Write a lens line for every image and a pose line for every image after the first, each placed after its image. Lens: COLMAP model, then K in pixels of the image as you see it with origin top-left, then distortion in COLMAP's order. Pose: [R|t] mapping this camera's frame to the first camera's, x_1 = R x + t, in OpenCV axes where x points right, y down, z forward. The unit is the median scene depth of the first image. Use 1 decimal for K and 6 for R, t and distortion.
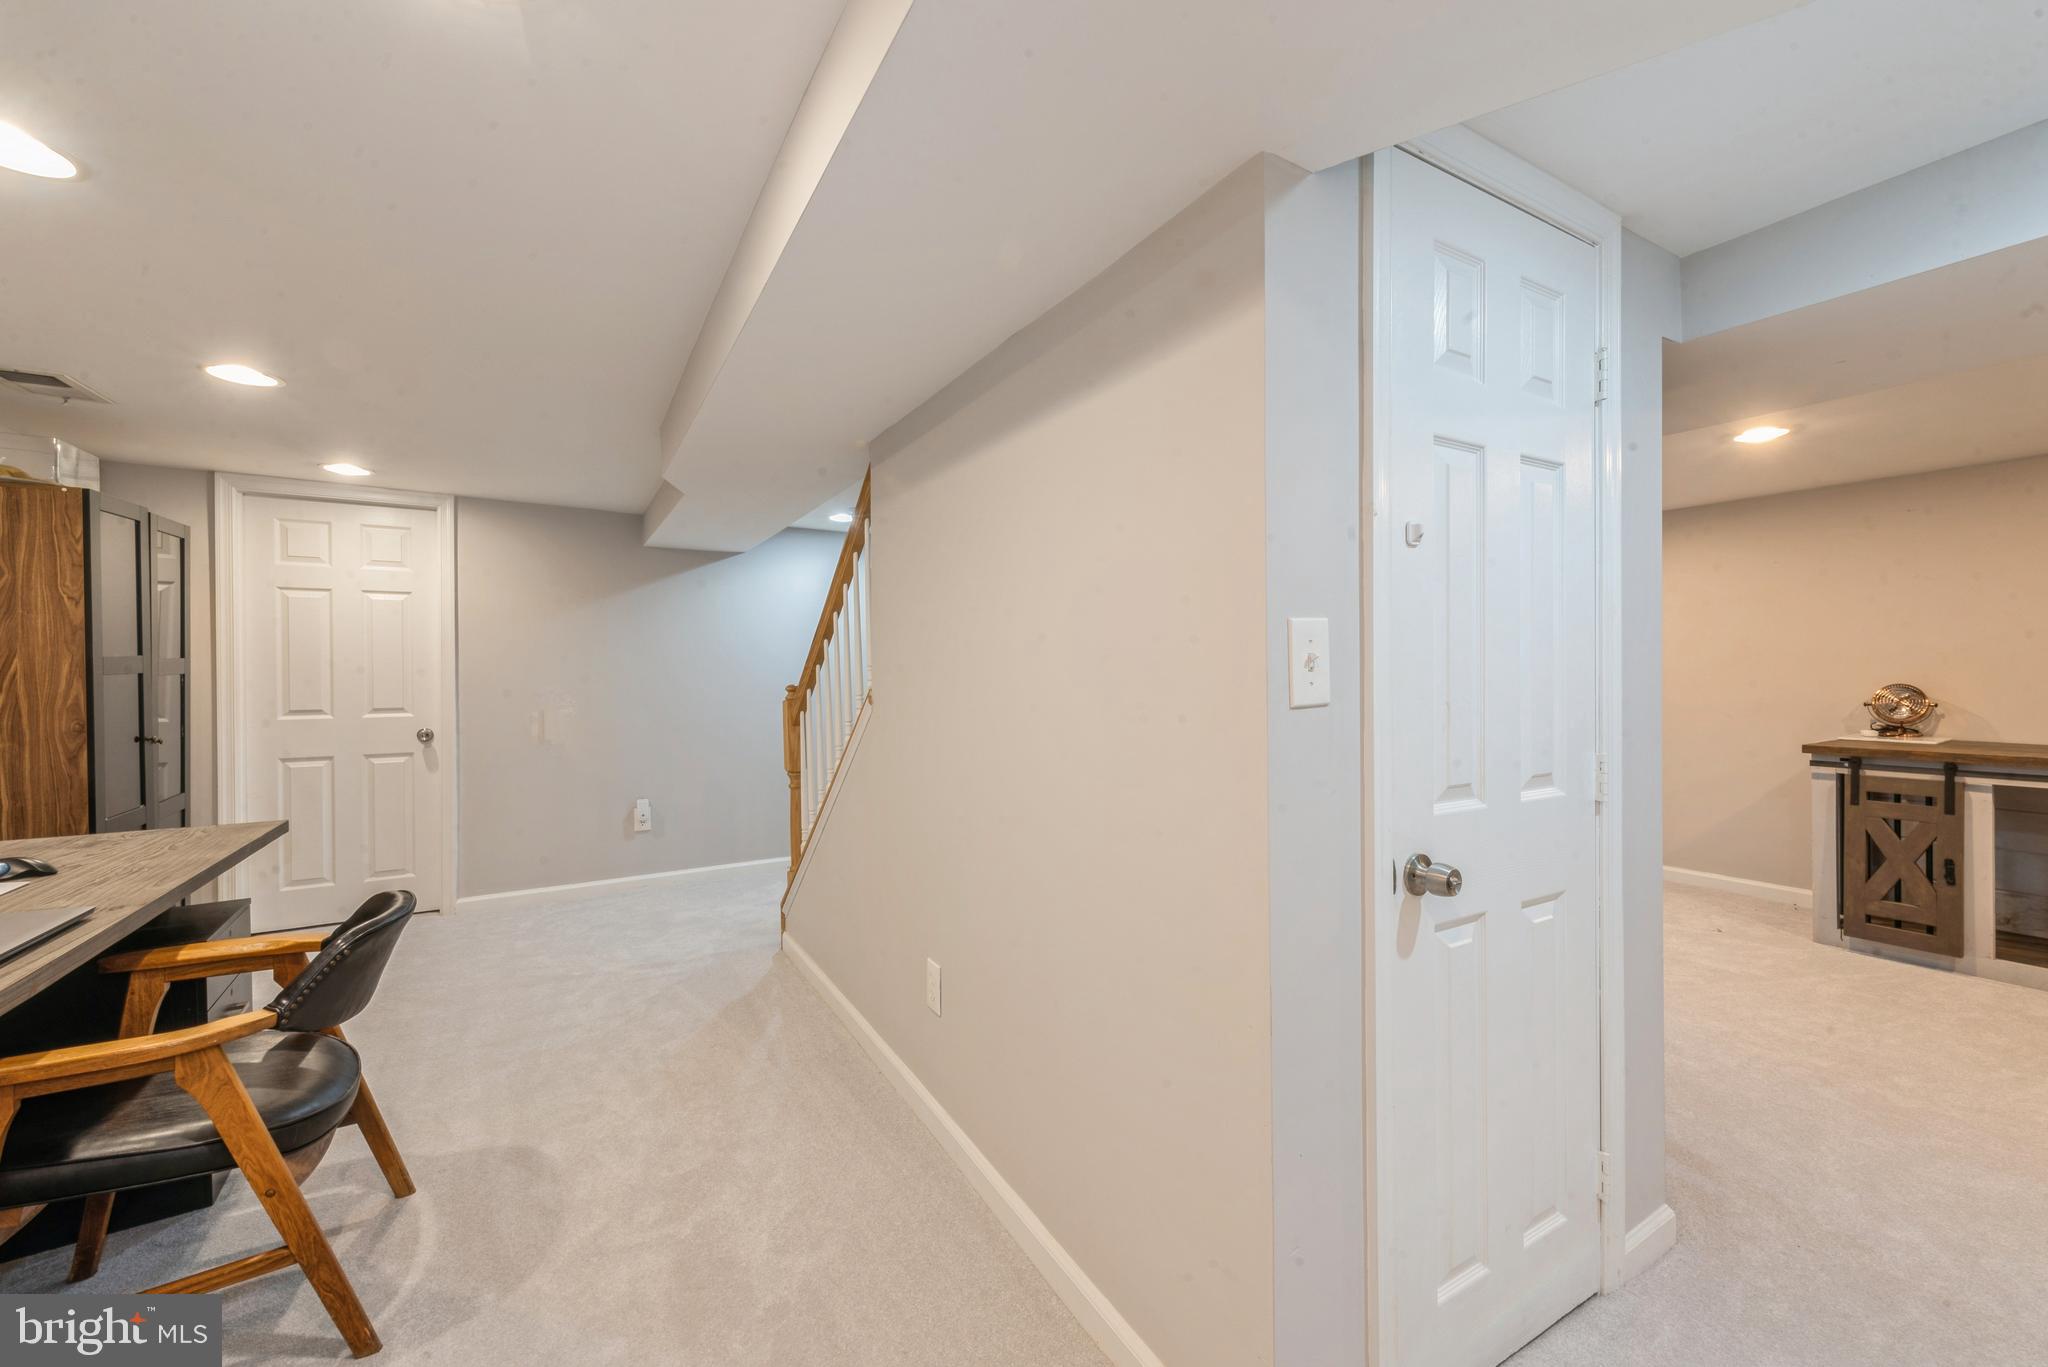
lens RADIAL K [[808.2, 0, 1038.4], [0, 808.2, 675.6], [0, 0, 1]] dist [0.013250, 0.000165]
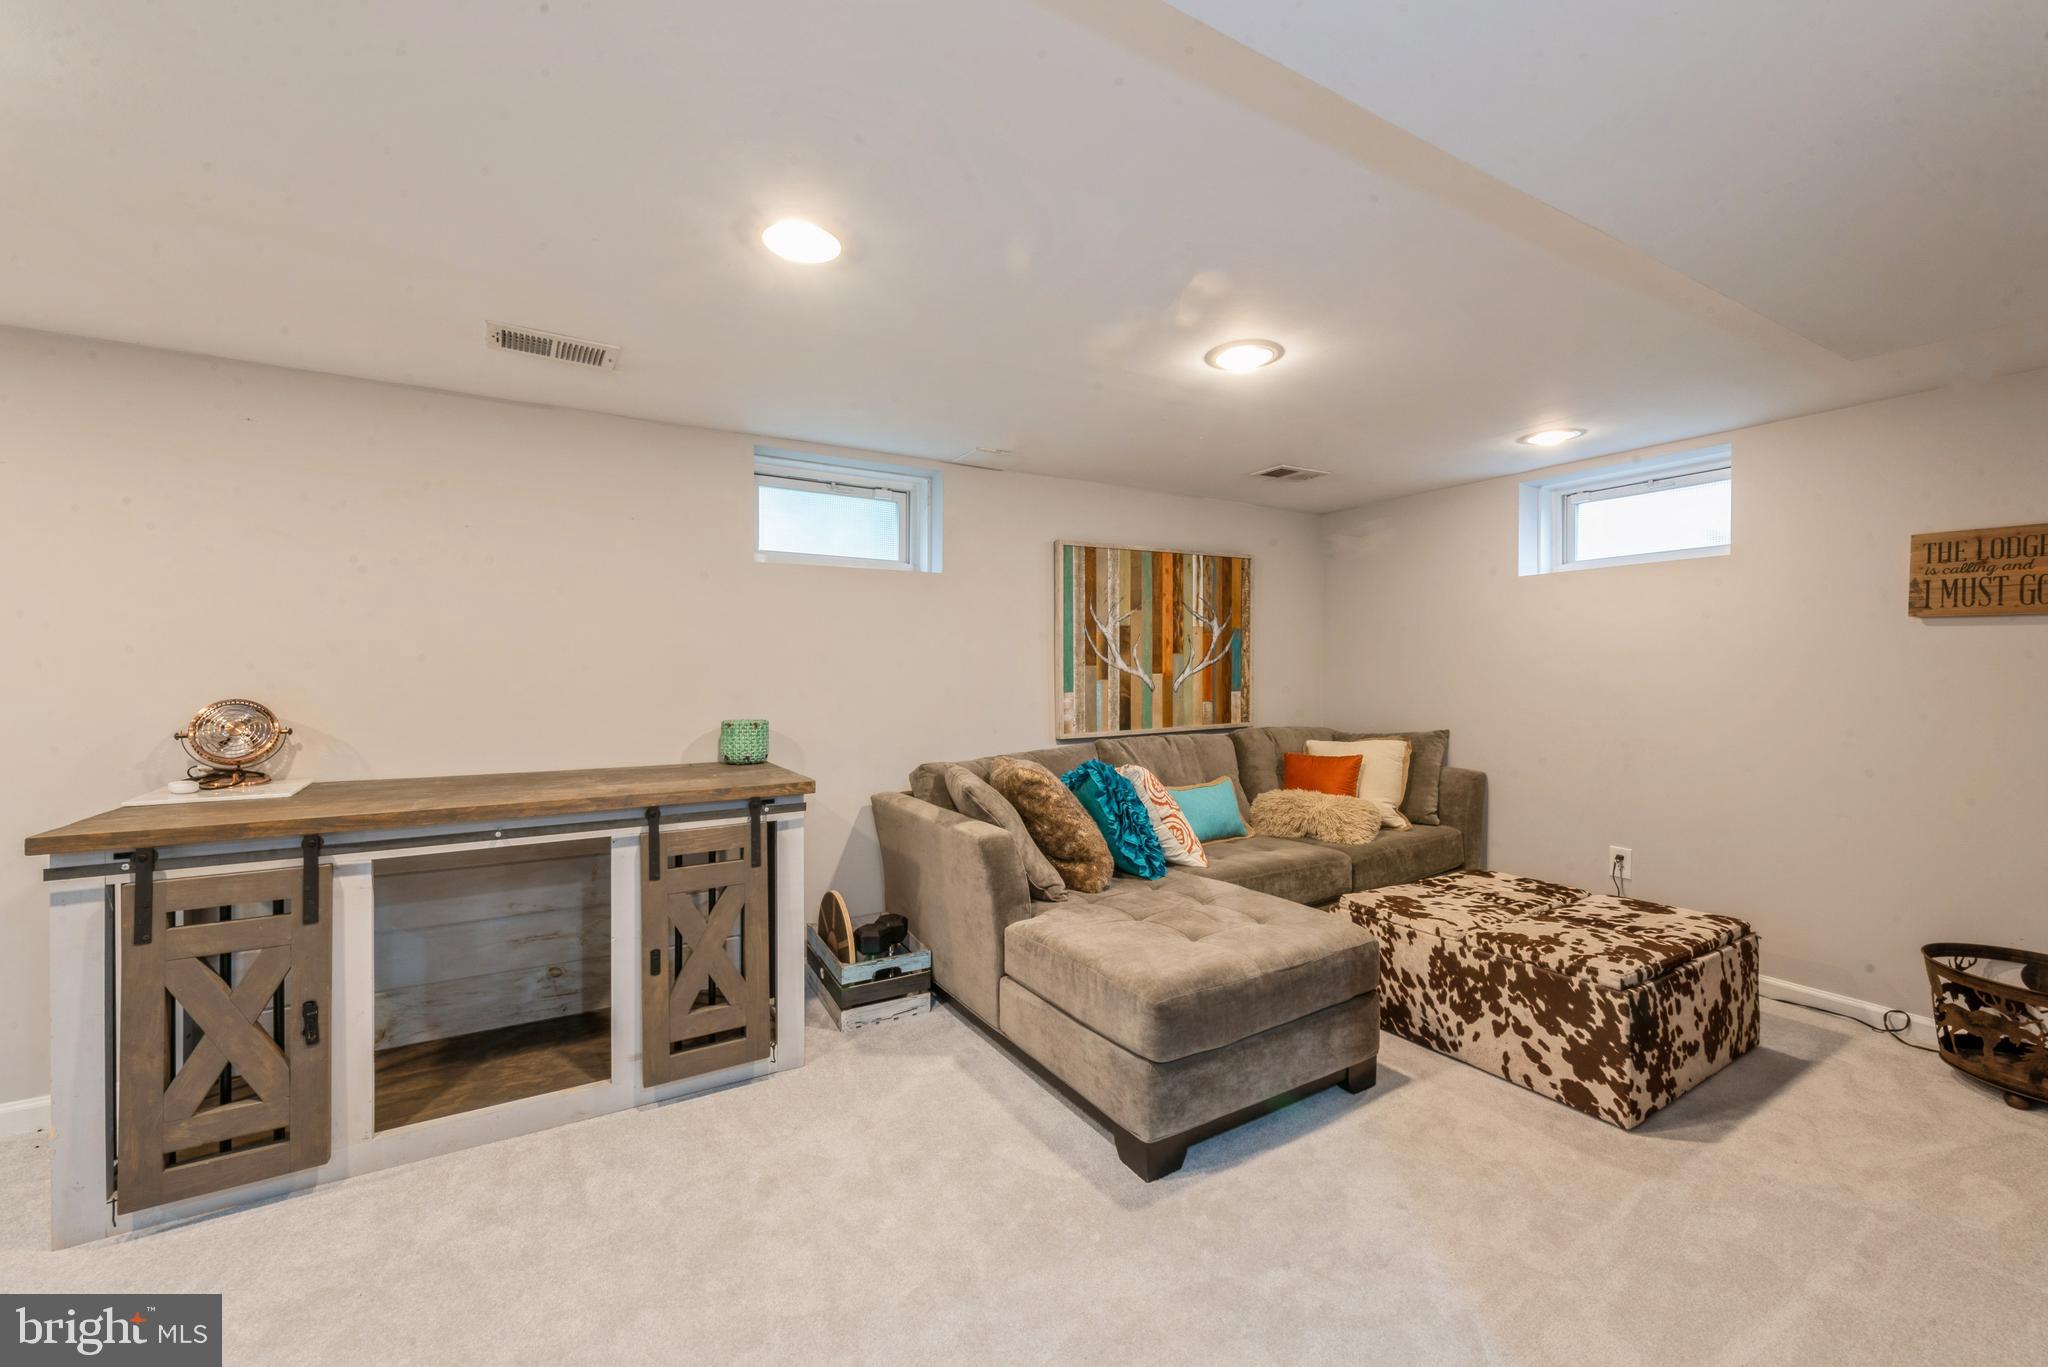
lens RADIAL K [[808.2, 0, 1038.4], [0, 808.2, 675.6], [0, 0, 1]] dist [0.013250, 0.000165]
pose [[0.002000, -0.002662, 0.999994, 0.499392], [0.010209, 0.999944, 0.002642, -0.003061], [-0.999946, 0.010204, 0.002027, 0.452919]]
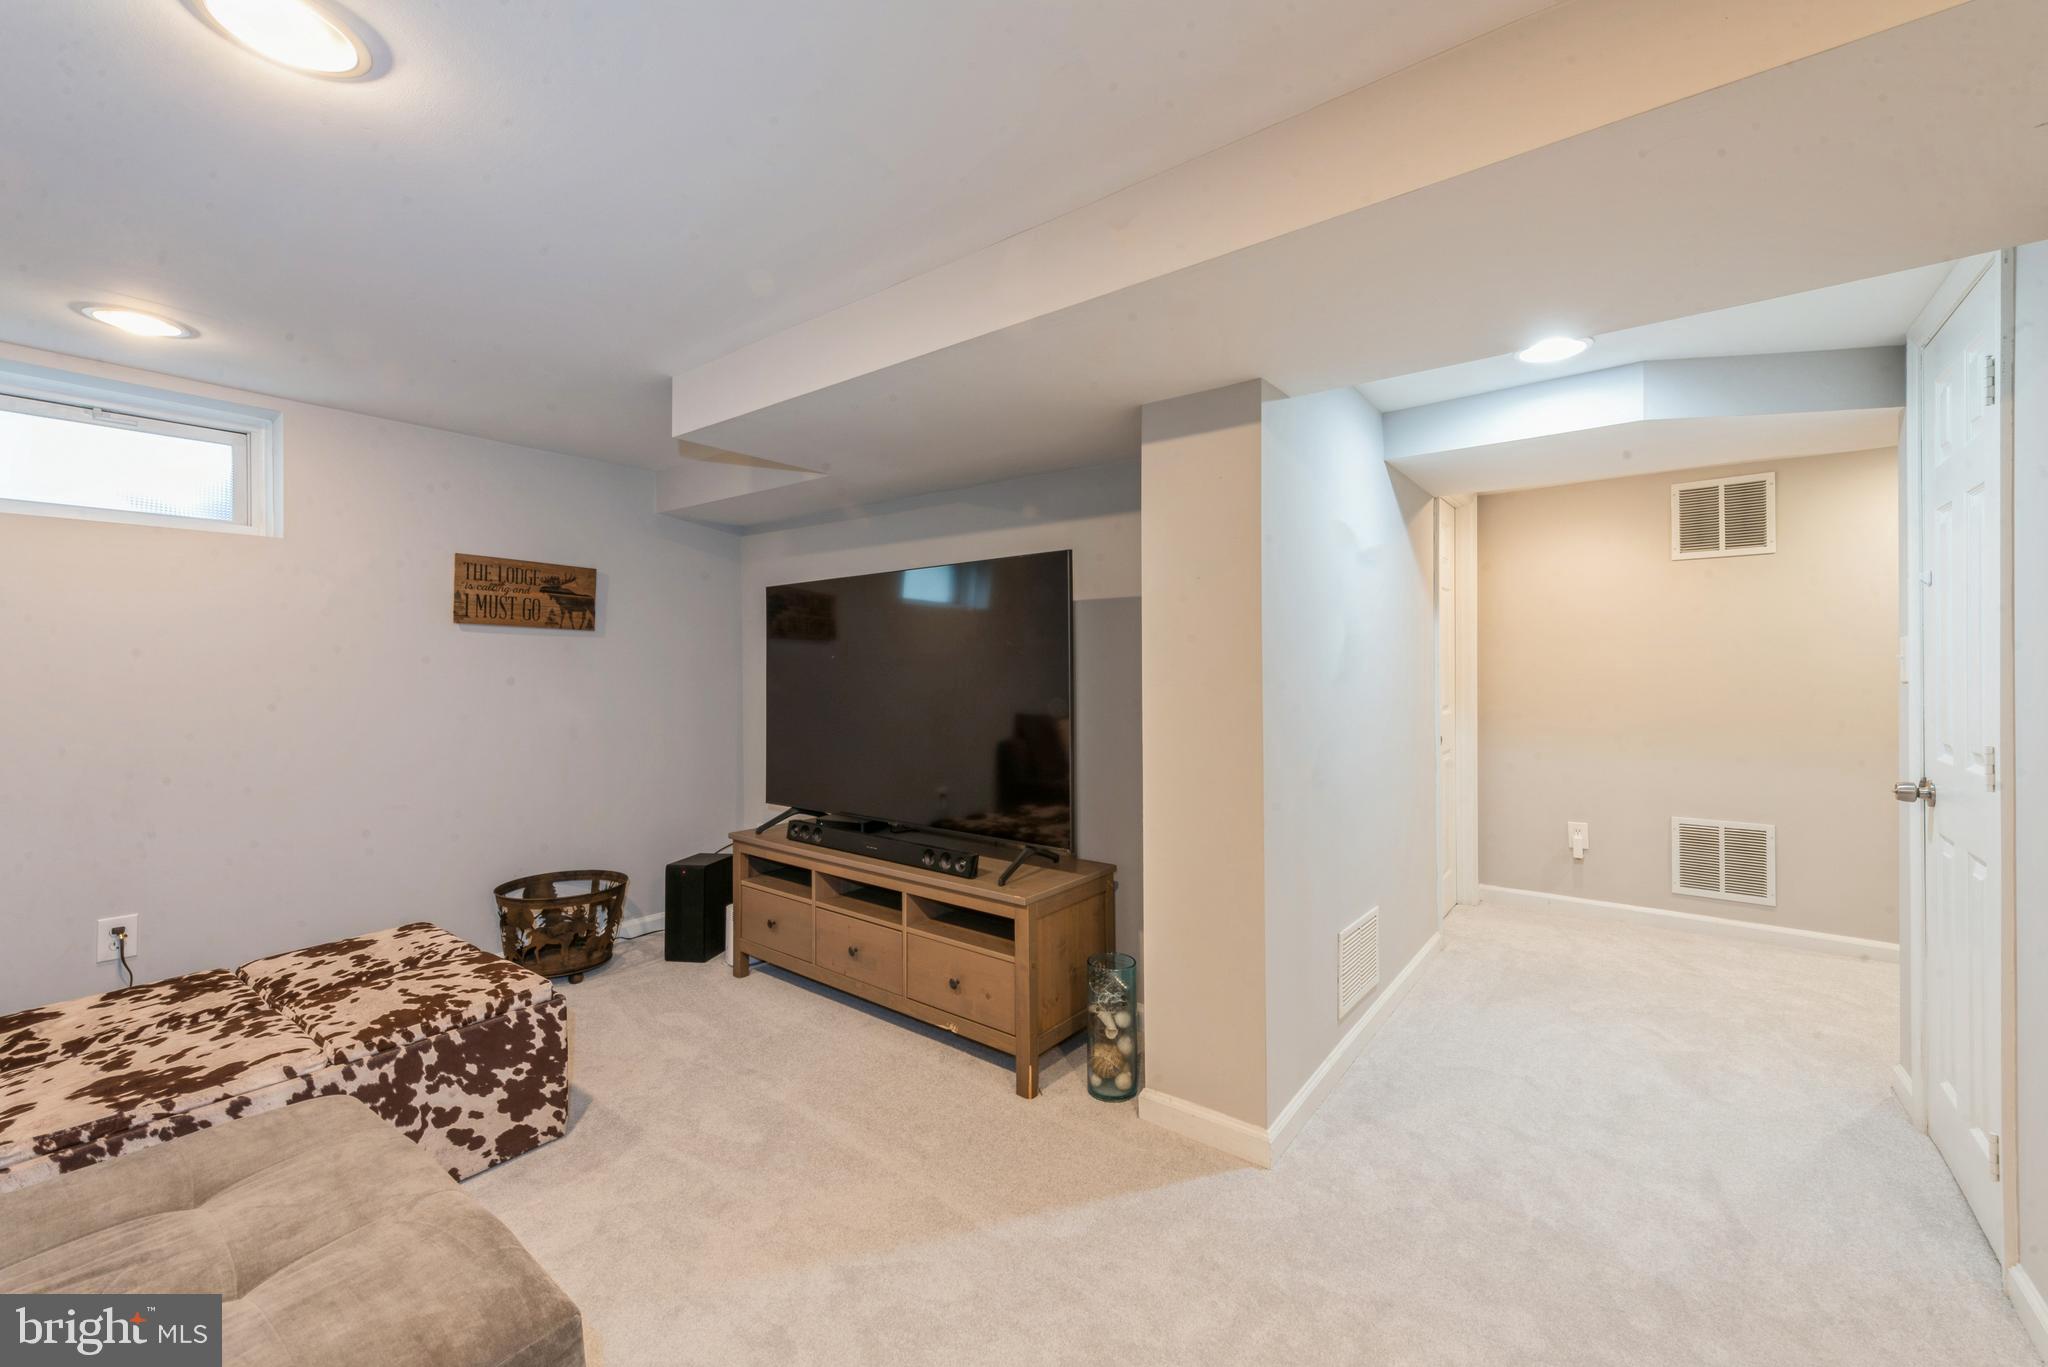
lens RADIAL K [[808.2, 0, 1038.4], [0, 808.2, 675.6], [0, 0, 1]] dist [0.013250, 0.000165]
pose [[-0.931394, 0.006000, -0.363964, 1.248238], [-0.000587, 0.999838, 0.017984, -0.008083], [0.364012, 0.016964, -0.931240, 0.818079]]
